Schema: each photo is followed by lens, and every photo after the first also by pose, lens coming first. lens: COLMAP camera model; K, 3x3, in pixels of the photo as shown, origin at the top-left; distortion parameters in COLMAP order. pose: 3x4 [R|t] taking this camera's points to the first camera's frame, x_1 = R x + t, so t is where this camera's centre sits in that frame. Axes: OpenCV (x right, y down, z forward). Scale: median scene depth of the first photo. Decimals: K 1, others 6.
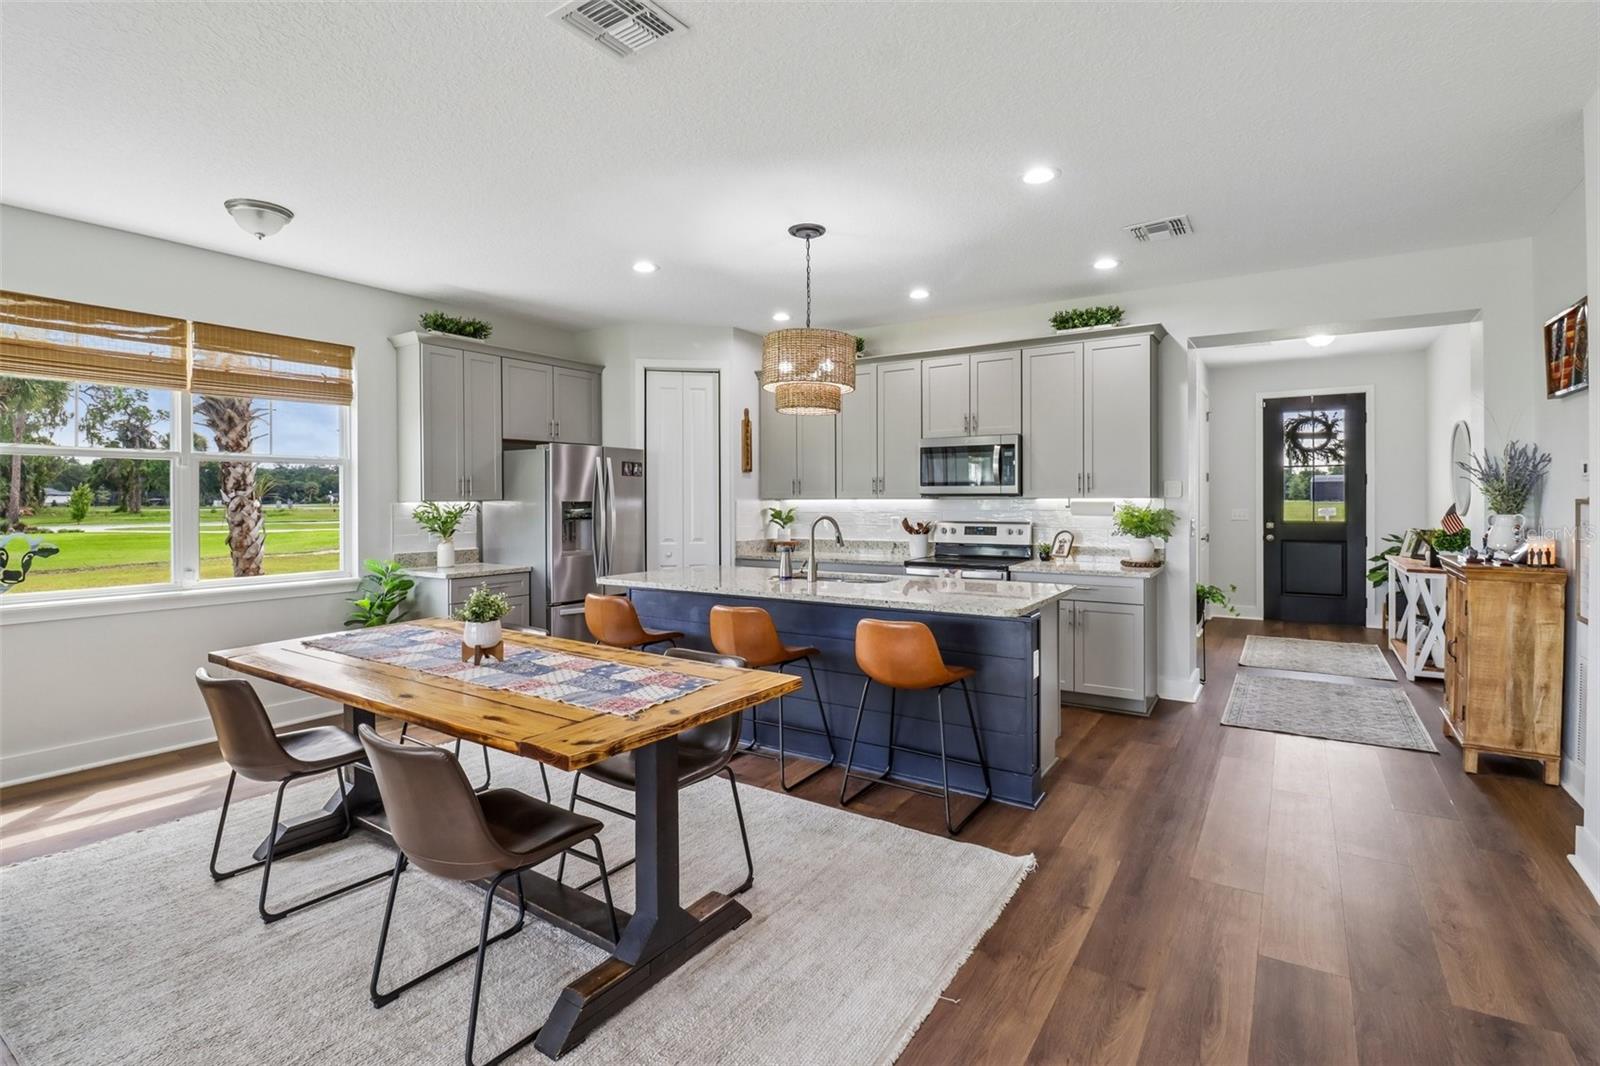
lens RADIAL K [[749.4, 0, 796.7], [0, 749.4, 499.9], [0, 0, 1]] dist [-0.001237, -0.009199]
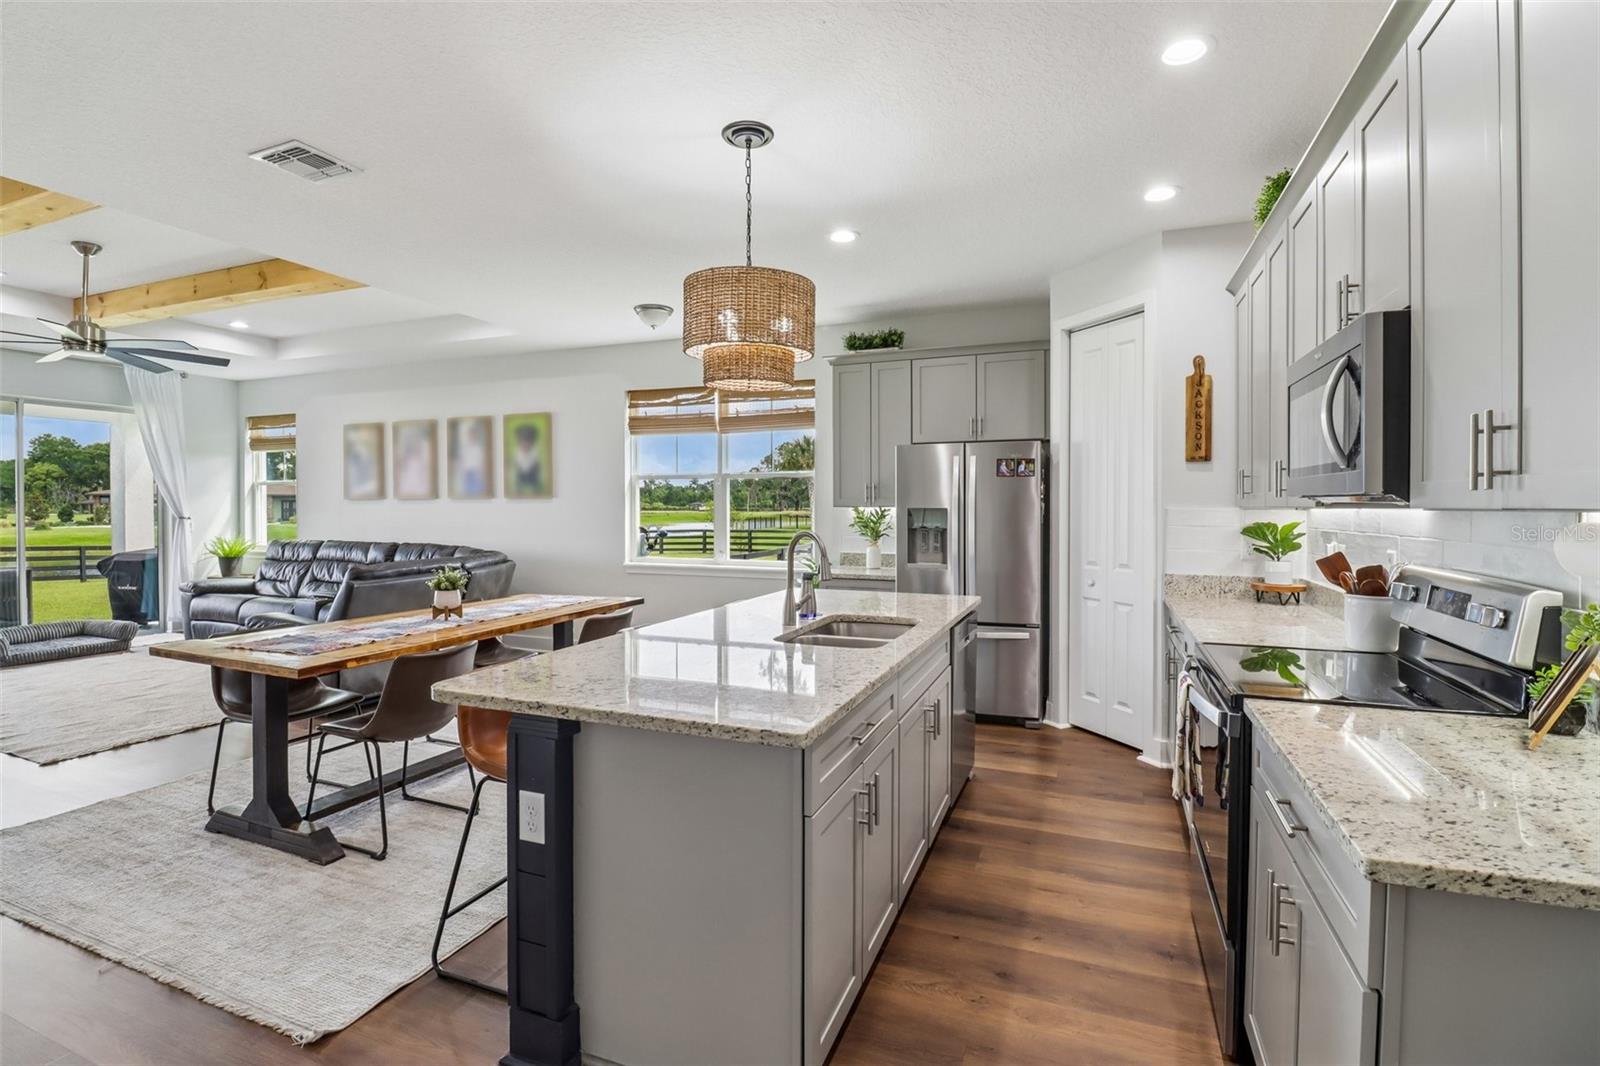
lens RADIAL K [[749.4, 0, 801.3], [0, 749.4, 520.1], [0, 0, 1]] dist [-0.001237, -0.009199]
pose [[0.199885, 0.021499, -0.979583, 0.512006], [-0.003522, 0.999769, 0.021224, -0.001921], [0.979813, -0.000792, 0.199915, 0.632138]]
